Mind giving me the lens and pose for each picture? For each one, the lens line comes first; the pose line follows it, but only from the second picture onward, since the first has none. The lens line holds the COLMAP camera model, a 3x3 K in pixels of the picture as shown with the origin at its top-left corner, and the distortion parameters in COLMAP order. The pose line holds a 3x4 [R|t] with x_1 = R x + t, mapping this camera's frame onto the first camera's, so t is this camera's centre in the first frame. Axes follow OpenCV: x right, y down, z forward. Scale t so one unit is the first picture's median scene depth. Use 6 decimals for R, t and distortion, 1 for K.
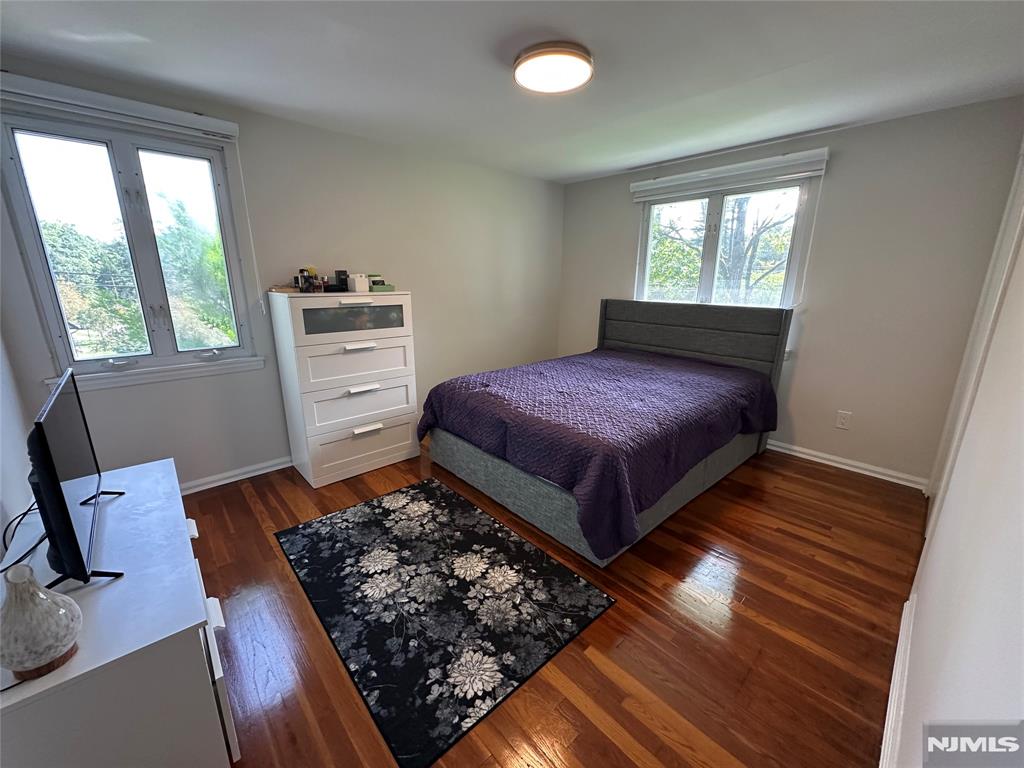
lens RADIAL K [[408.0, 0, 512.8], [0, 408.0, 384.0], [0, 0, 1]] dist [-0.003558, 0.000295]
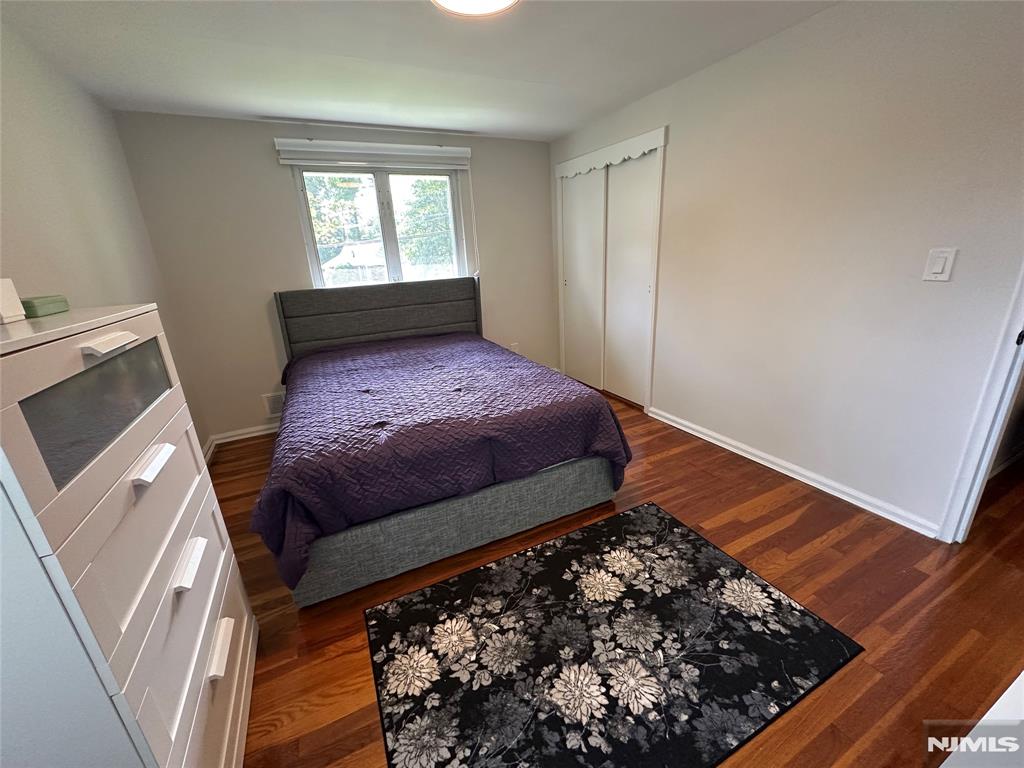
lens RADIAL K [[386.1, 0, 501.1], [0, 386.1, 409.8], [0, 0, 1]] dist [-0.006649, 0.002368]
pose [[0.290120, -0.382737, 0.877122, -0.684448], [0.288496, 0.908882, 0.301172, -0.197224], [-0.912469, 0.165670, 0.374103, 0.739396]]
